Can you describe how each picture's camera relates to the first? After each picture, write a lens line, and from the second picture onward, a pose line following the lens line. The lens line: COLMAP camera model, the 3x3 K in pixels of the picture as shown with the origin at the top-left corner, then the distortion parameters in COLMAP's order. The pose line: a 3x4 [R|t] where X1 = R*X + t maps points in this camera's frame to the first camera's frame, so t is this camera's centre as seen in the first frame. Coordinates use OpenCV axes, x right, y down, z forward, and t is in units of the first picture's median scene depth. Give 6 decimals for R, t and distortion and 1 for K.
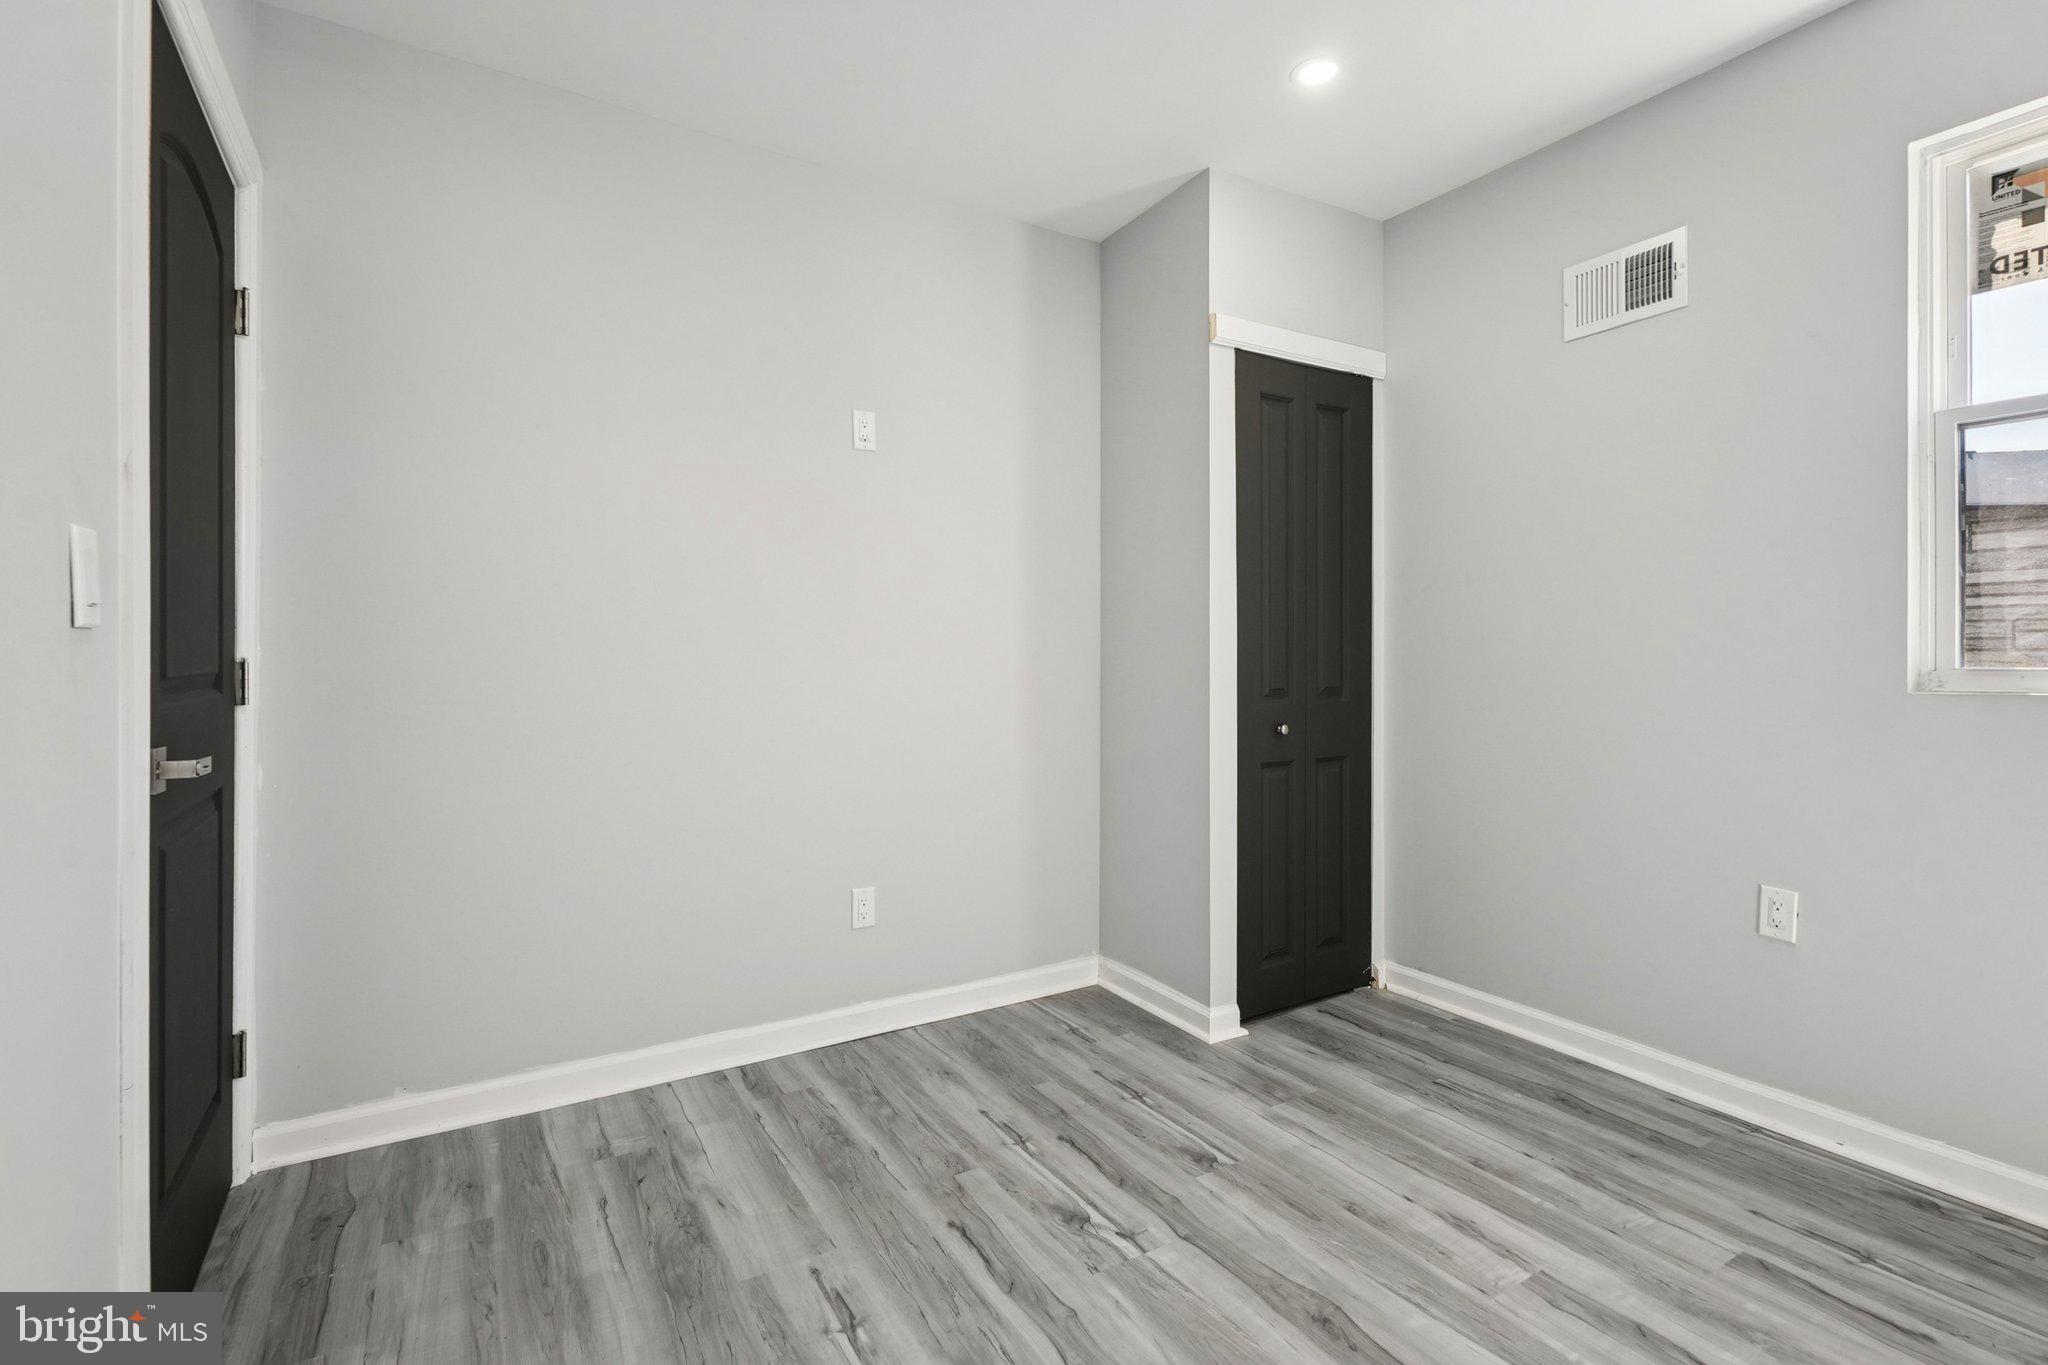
lens RADIAL K [[937.3, 0, 1015.8], [0, 937.3, 668.0], [0, 0, 1]] dist [-0.002753, -0.000400]
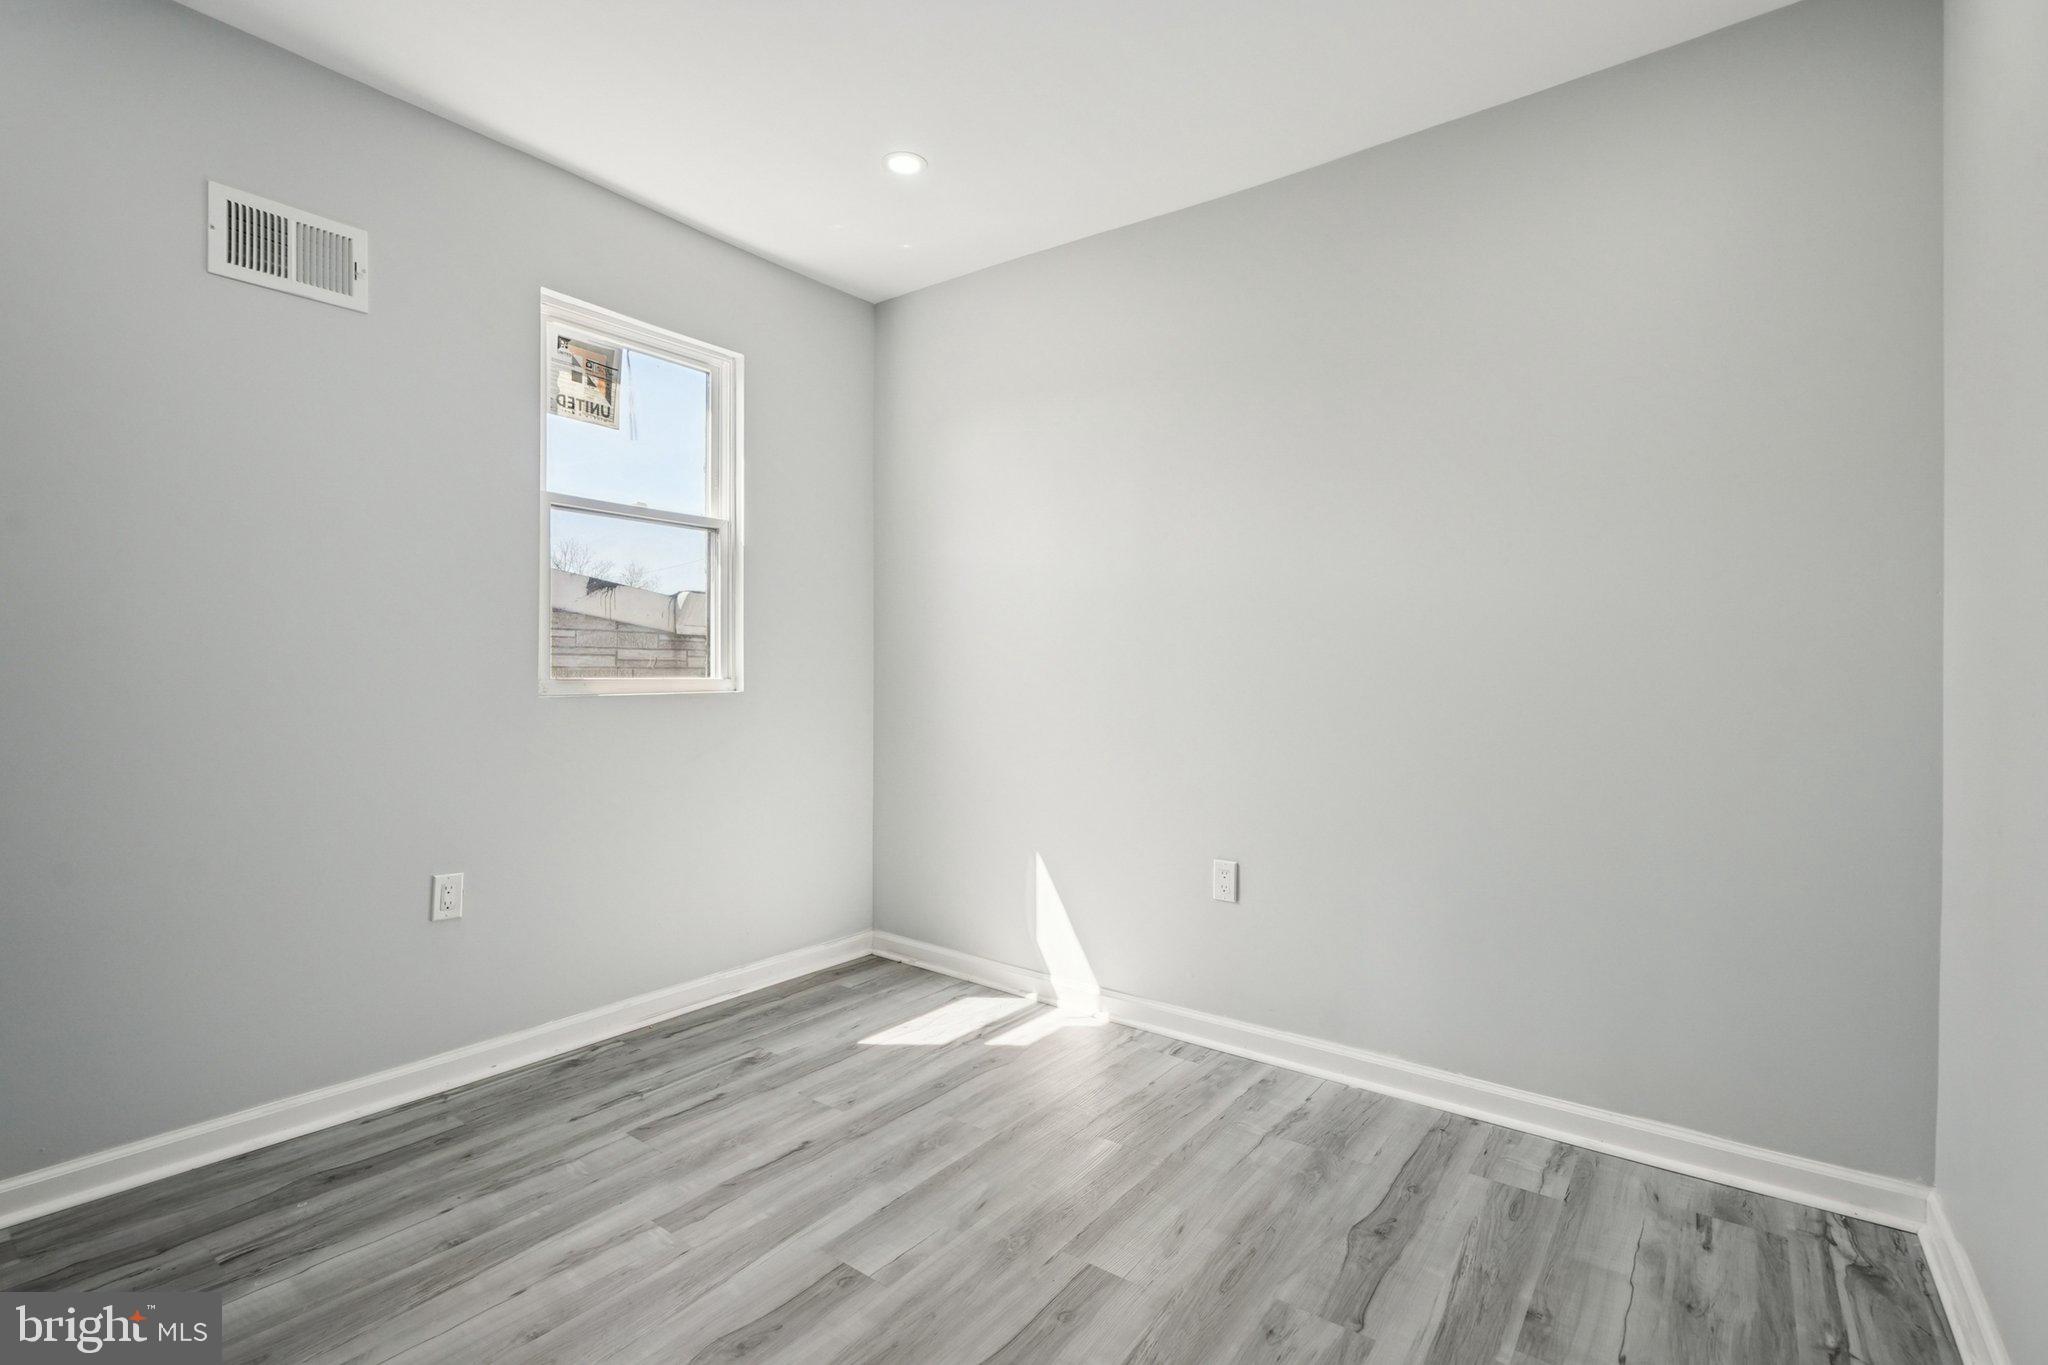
lens RADIAL K [[937.3, 0, 1014.8], [0, 937.3, 679.6], [0, 0, 1]] dist [-0.002753, -0.000400]
pose [[-0.387524, -0.004618, 0.921848, -0.528000], [0.003043, 0.999976, 0.006289, -0.004791], [-0.921855, 0.005242, -0.387500, 0.863698]]
